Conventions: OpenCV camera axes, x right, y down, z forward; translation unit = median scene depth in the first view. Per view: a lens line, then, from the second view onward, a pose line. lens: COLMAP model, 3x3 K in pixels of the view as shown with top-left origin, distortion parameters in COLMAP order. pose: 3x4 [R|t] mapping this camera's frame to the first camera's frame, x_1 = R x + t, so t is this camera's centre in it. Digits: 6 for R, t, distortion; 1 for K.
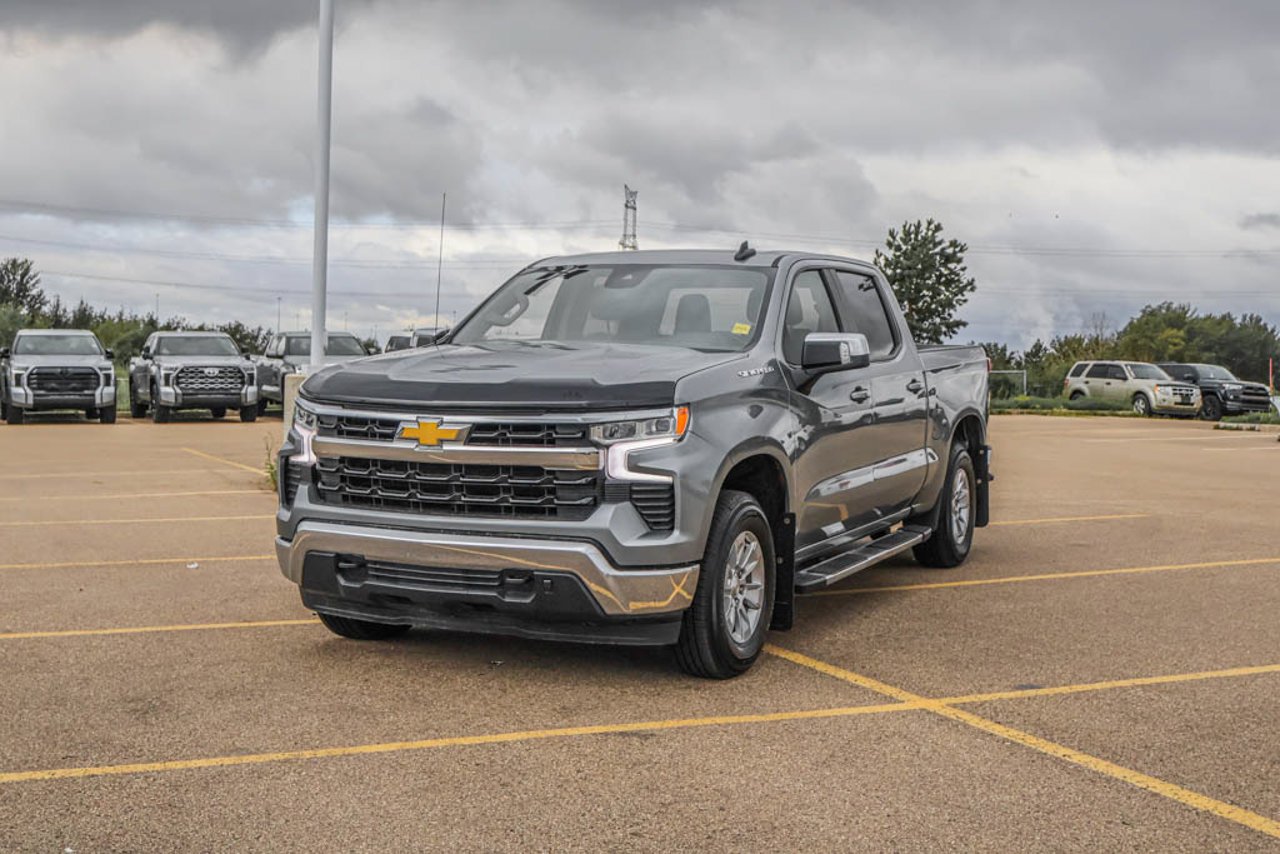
lens RADIAL K [[1616.2, 0, 640.0], [0, 1616.2, 427.0], [0, 0, 1]] dist [0.002108, 0.029394]
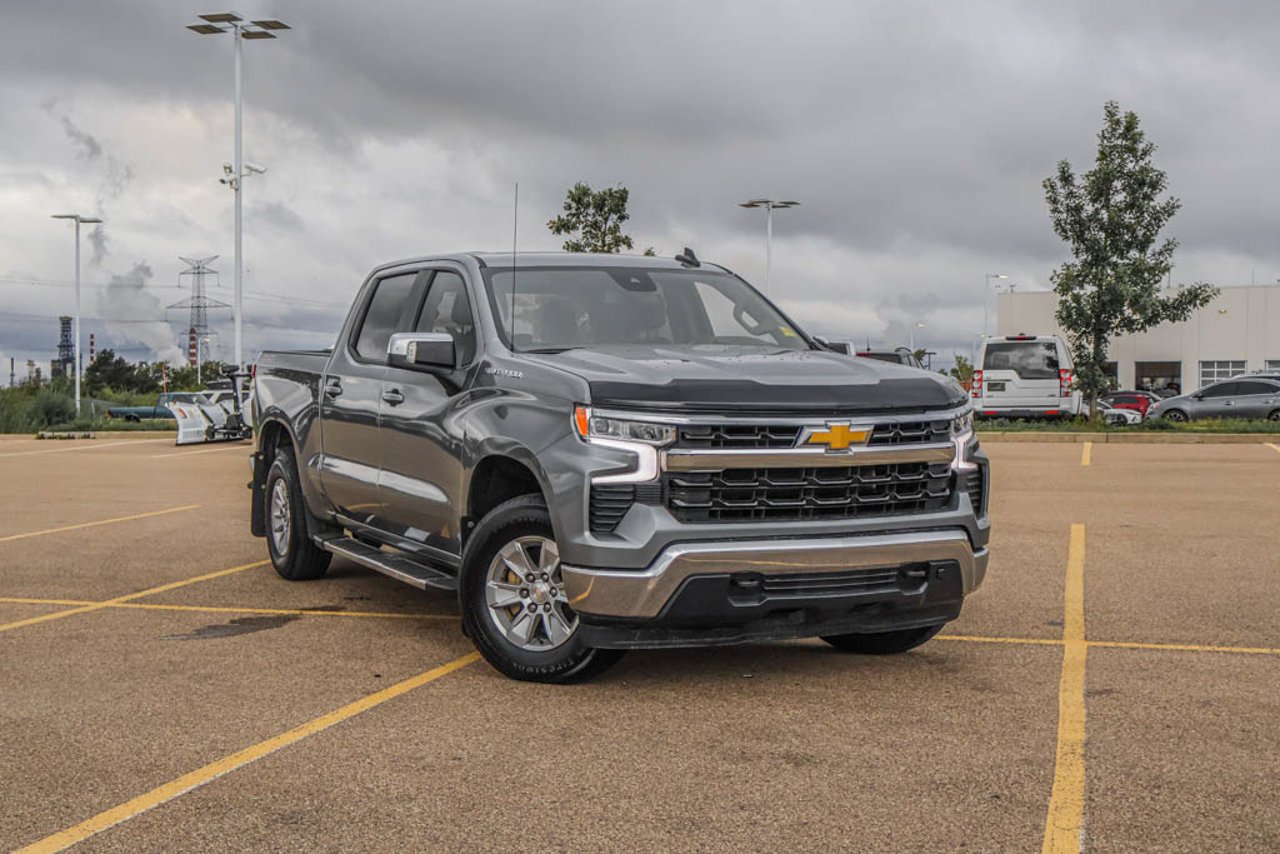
lens RADIAL K [[1626.4, 0, 615.1], [0, 1626.4, 448.4], [0, 0, 1]] dist [0.125352, 0.010379]
pose [[0.637499, -0.054989, 0.768486, -0.946501], [0.050656, 0.998283, 0.029410, -0.024263], [-0.768784, 0.020179, 0.639190, 0.452424]]
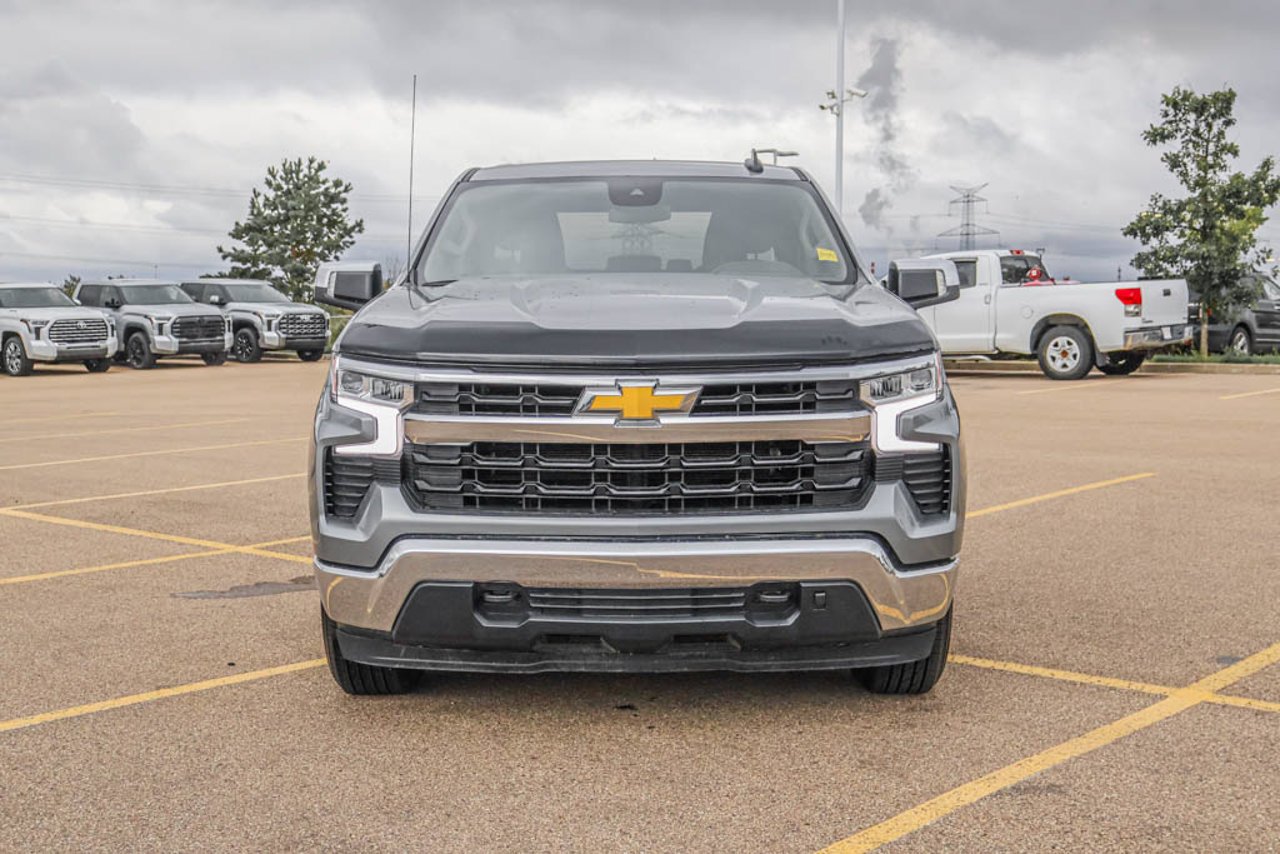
lens RADIAL K [[1616.2, 0, 640.0], [0, 1616.2, 427.0], [0, 0, 1]] dist [0.002108, 0.029394]
pose [[0.905616, -0.053568, 0.420702, -0.411981], [0.039392, 0.998327, 0.042321, -0.014613], [-0.422266, -0.021755, 0.906211, 0.345489]]
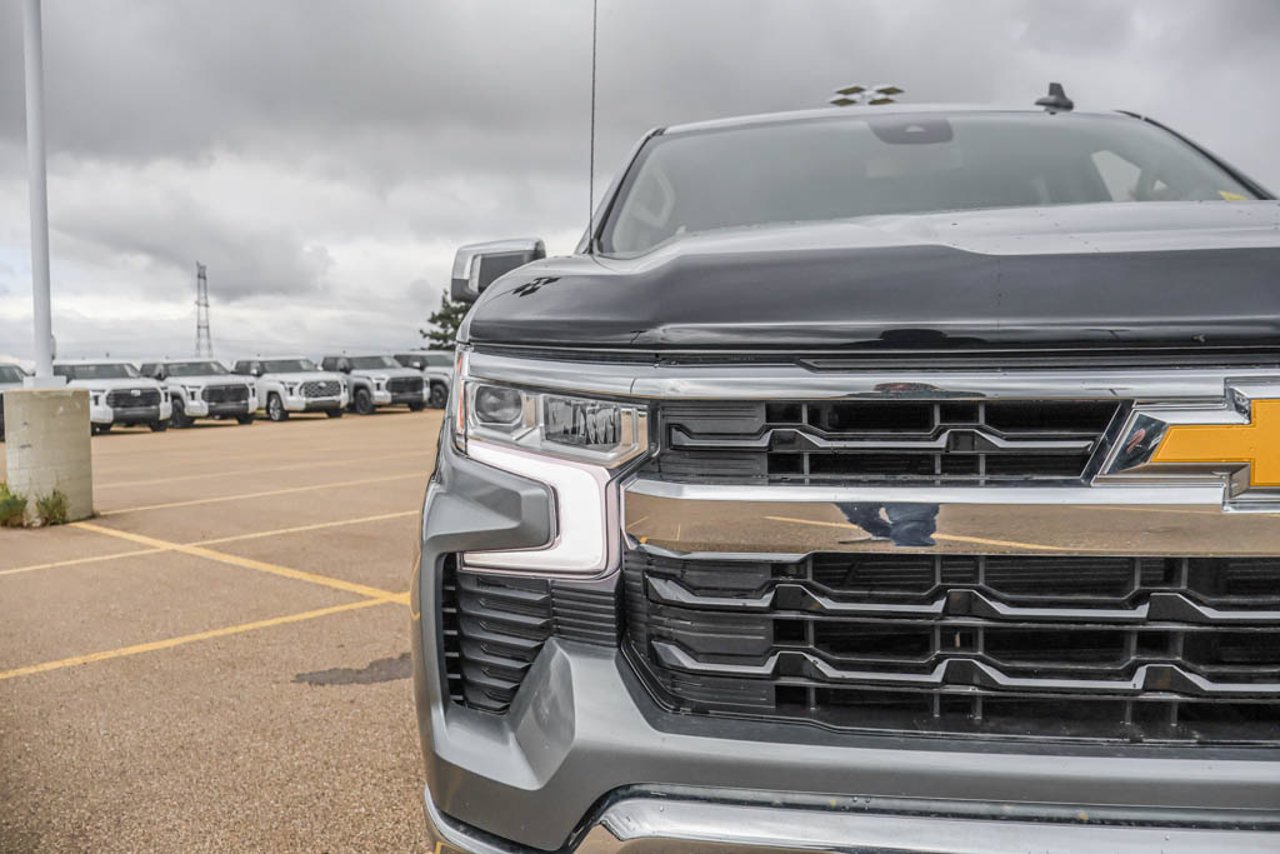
lens RADIAL K [[1059.4, 0, 640.0], [0, 1059.4, 427.0], [0, 0, 1]] dist [-0.004102, -0.002287]
pose [[0.927616, -0.062796, 0.368219, -0.274222], [0.059988, 0.998017, 0.019081, -0.007360], [-0.368687, 0.004388, 0.929543, 0.852352]]
